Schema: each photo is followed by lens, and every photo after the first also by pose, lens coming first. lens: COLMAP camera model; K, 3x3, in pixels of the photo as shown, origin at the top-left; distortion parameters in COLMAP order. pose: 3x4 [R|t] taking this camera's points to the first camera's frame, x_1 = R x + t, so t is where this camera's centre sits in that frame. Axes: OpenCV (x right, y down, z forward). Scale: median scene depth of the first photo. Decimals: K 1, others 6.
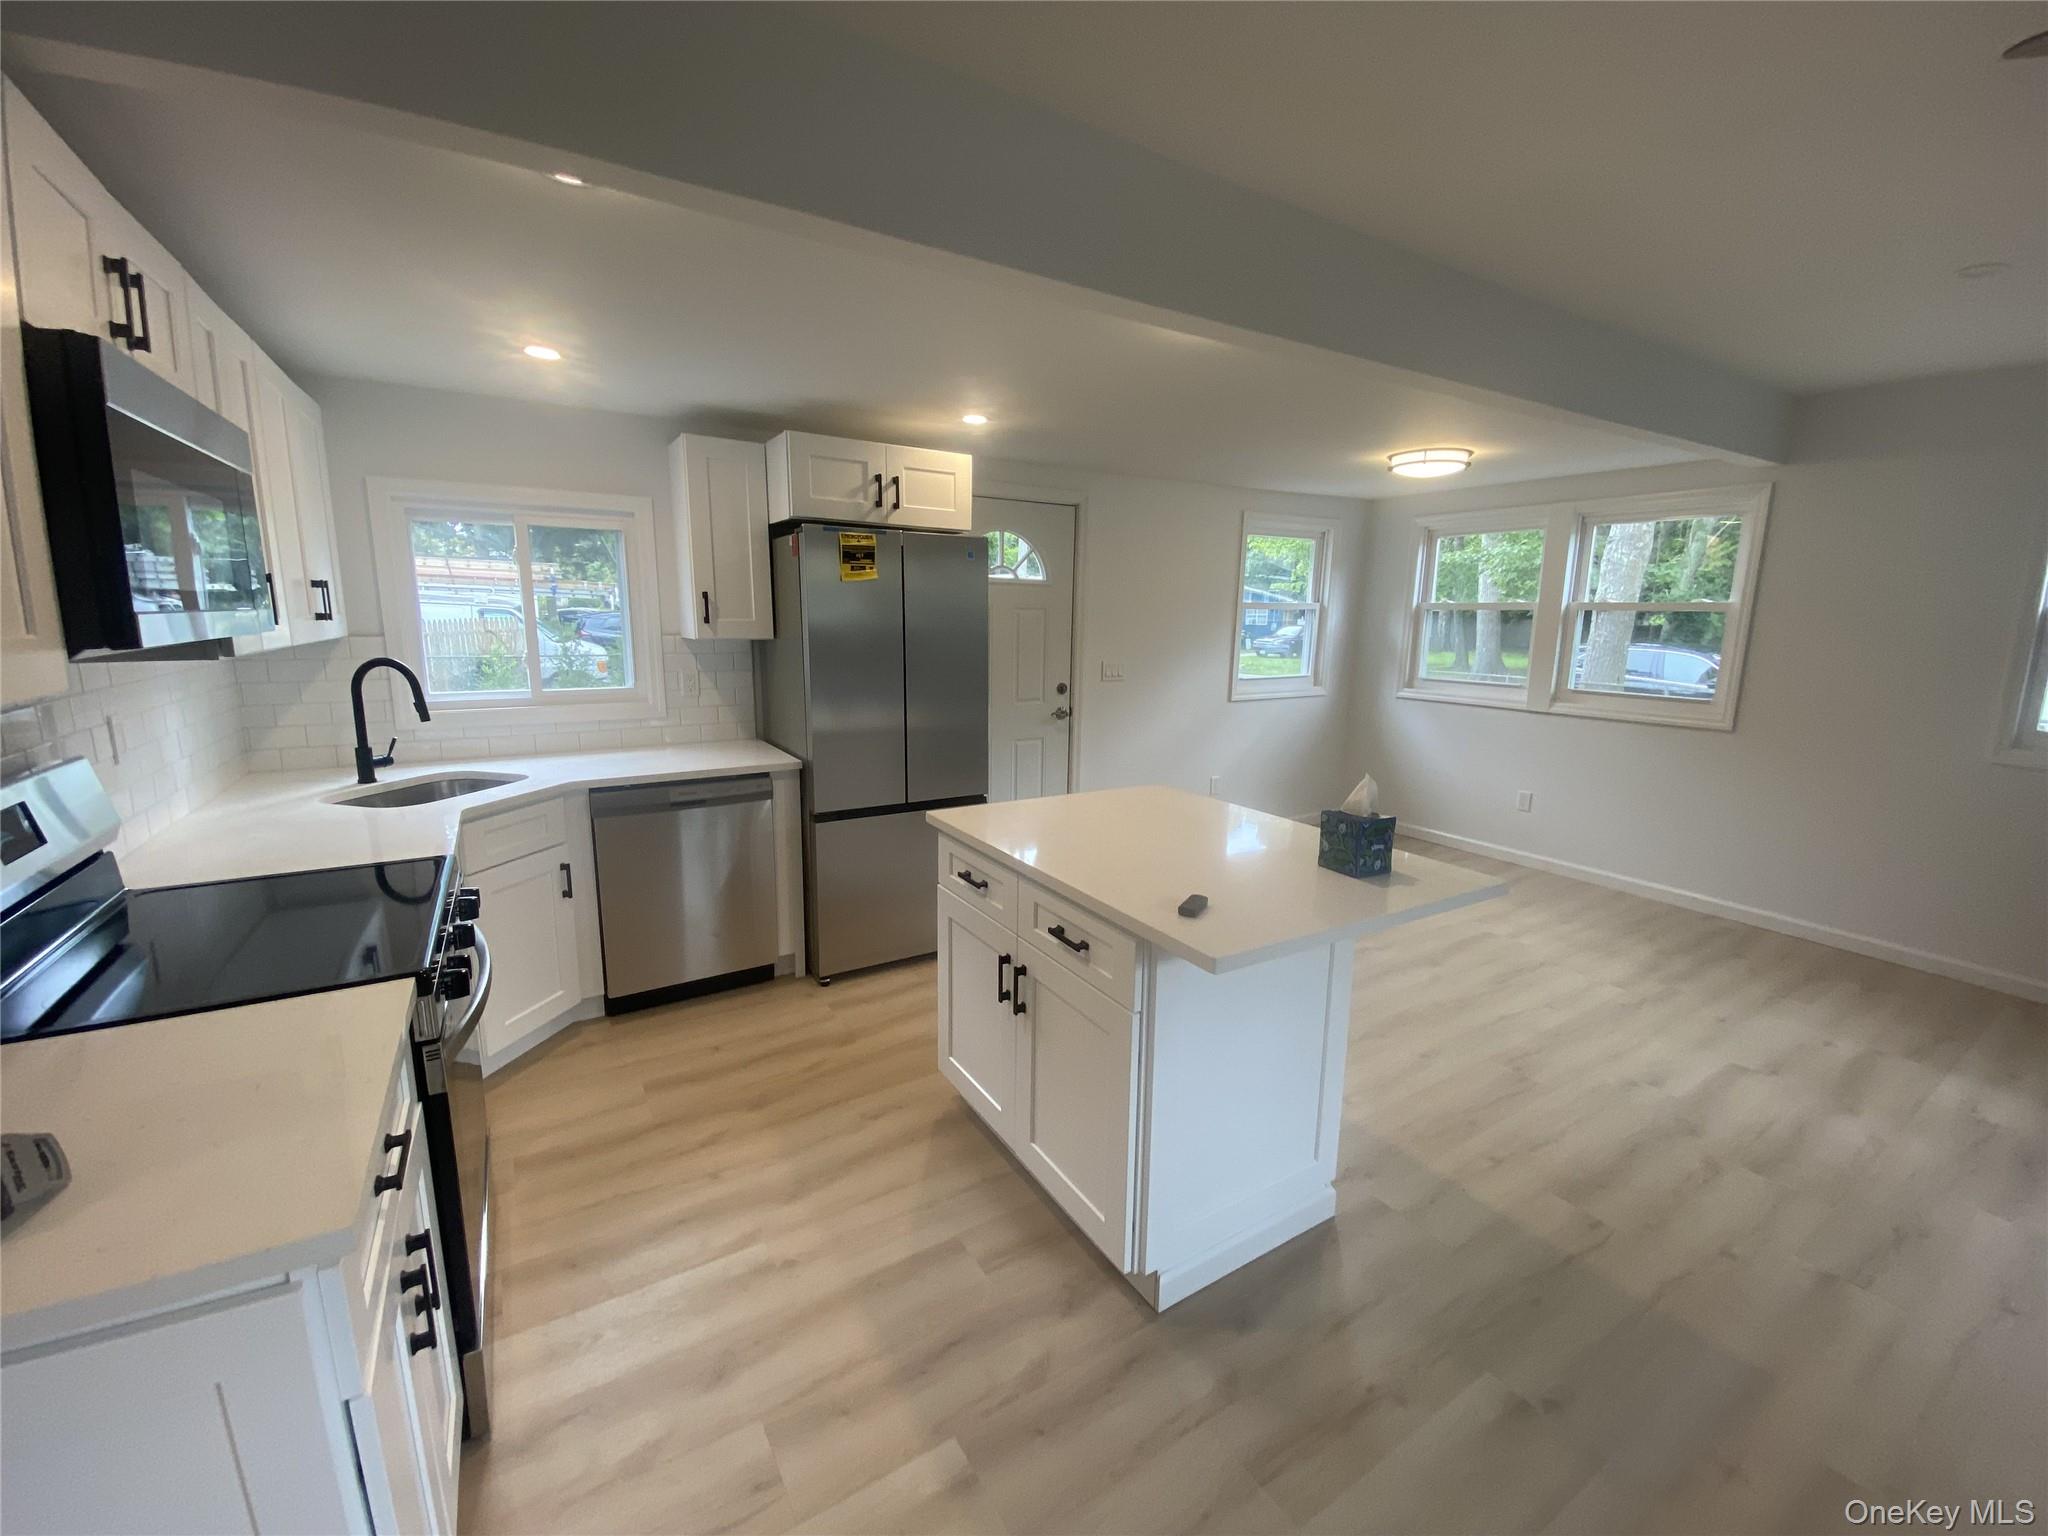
lens RADIAL K [[825.3, 0, 1024.0], [0, 825.3, 768.0], [0, 0, 1]] dist [0.021622, 0.000034]
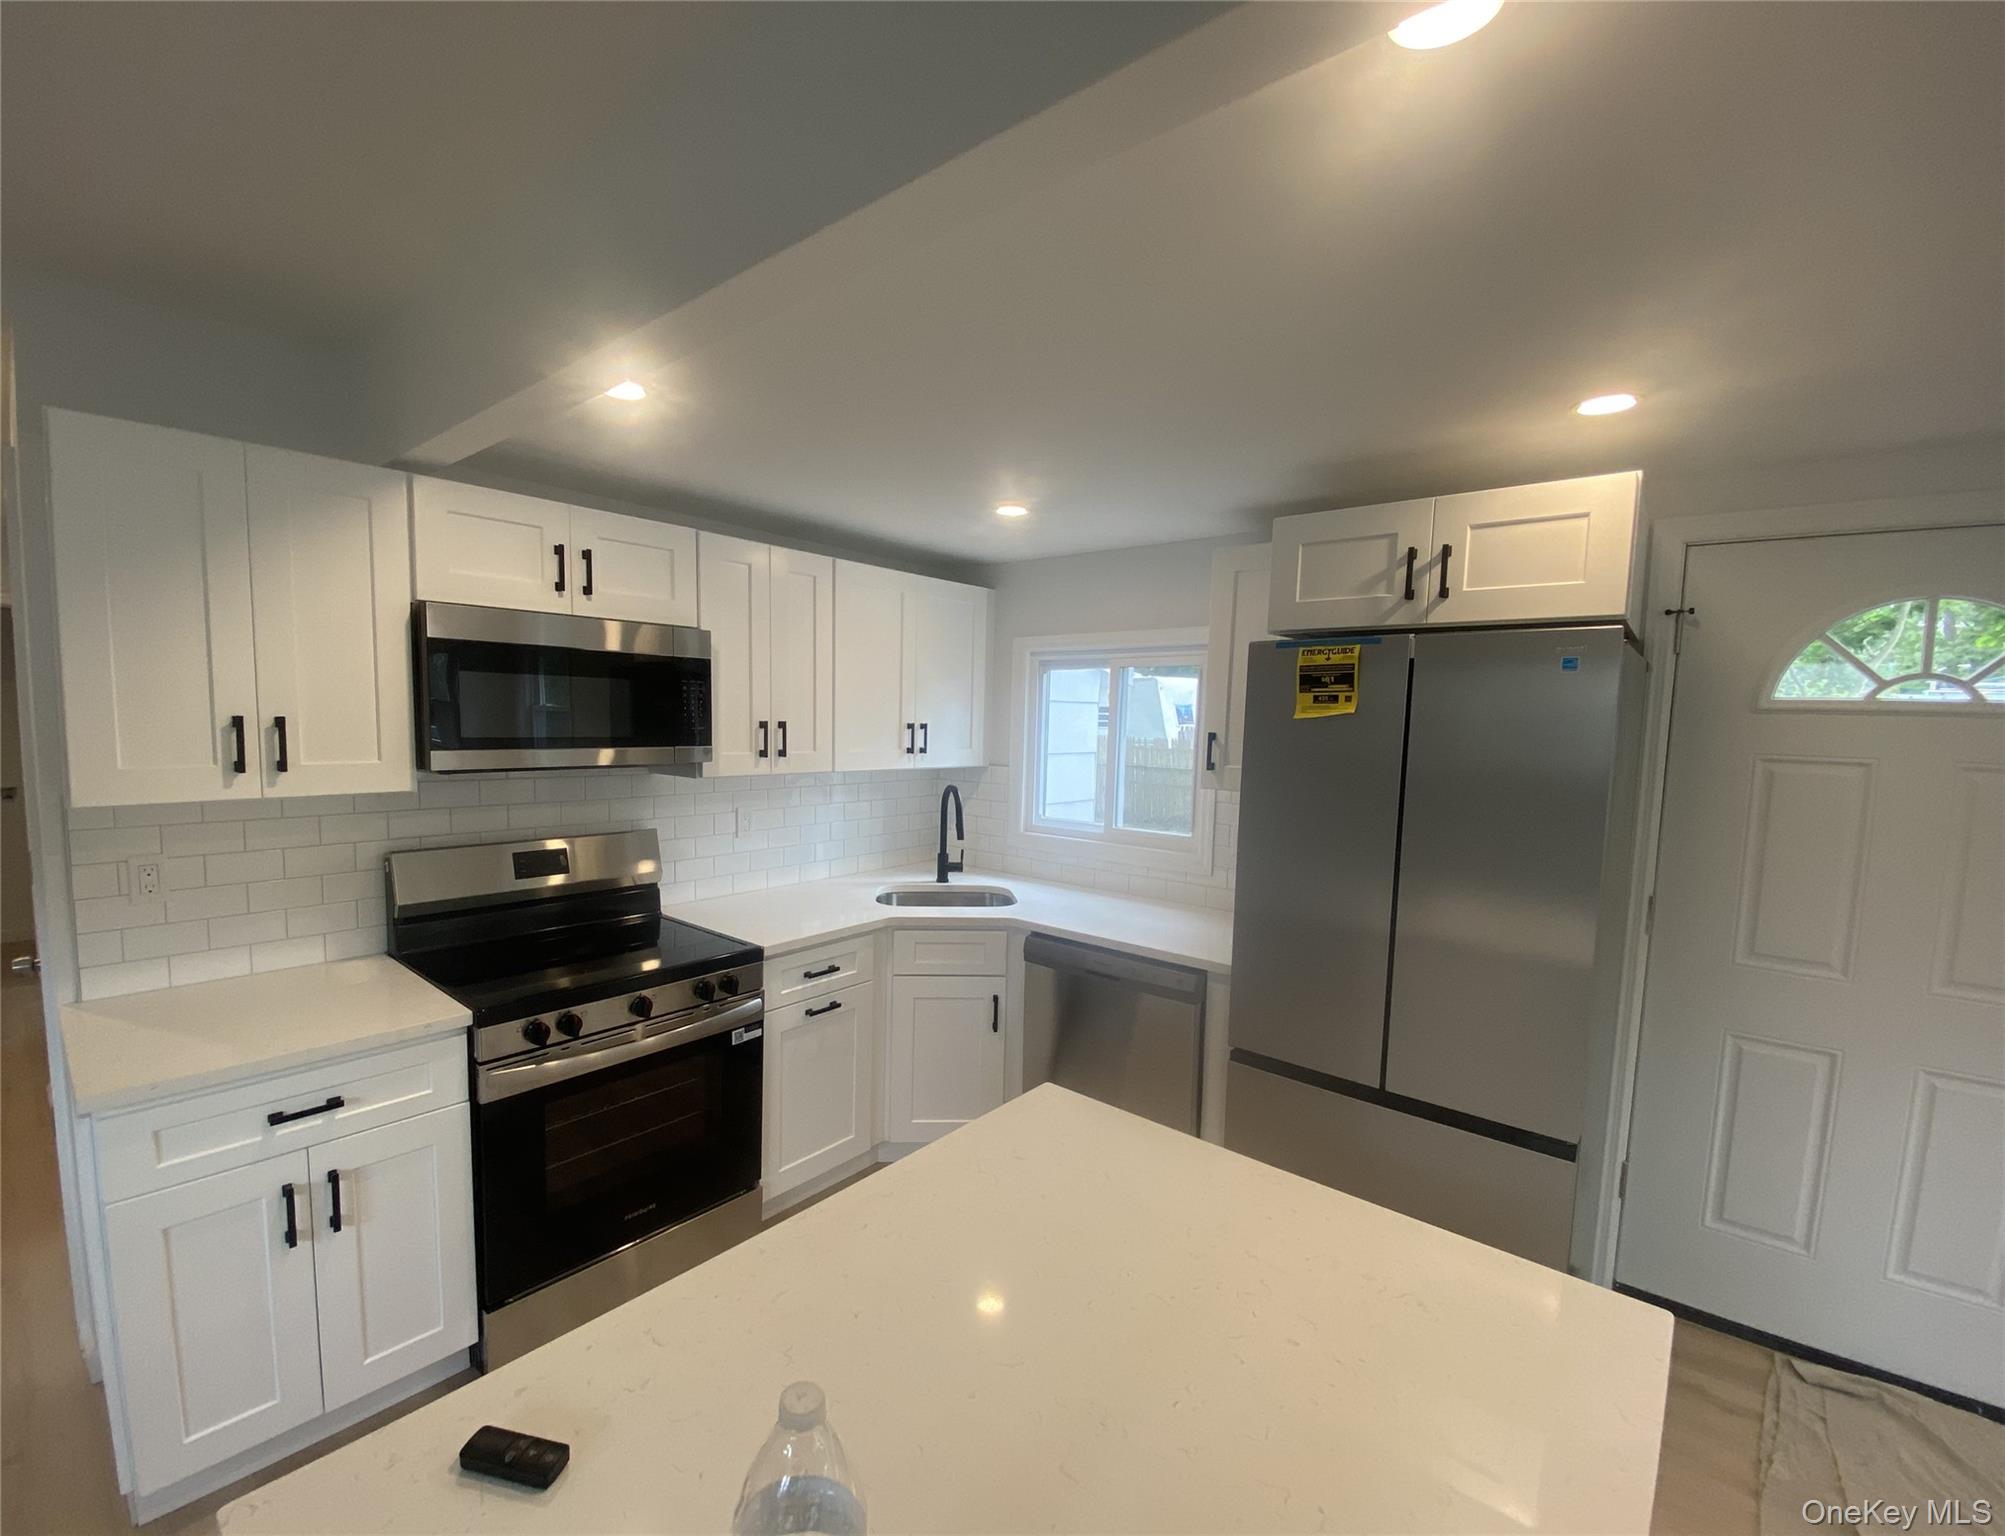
lens RADIAL K [[869.1, 0, 997.0], [0, 869.1, 799.1], [0, 0, 1]] dist [0.000378, -0.000136]
pose [[0.282801, 0.086177, -0.955299, 0.380860], [-0.195616, 0.980206, 0.030514, -0.130626], [0.939020, 0.178242, 0.294061, 0.556243]]
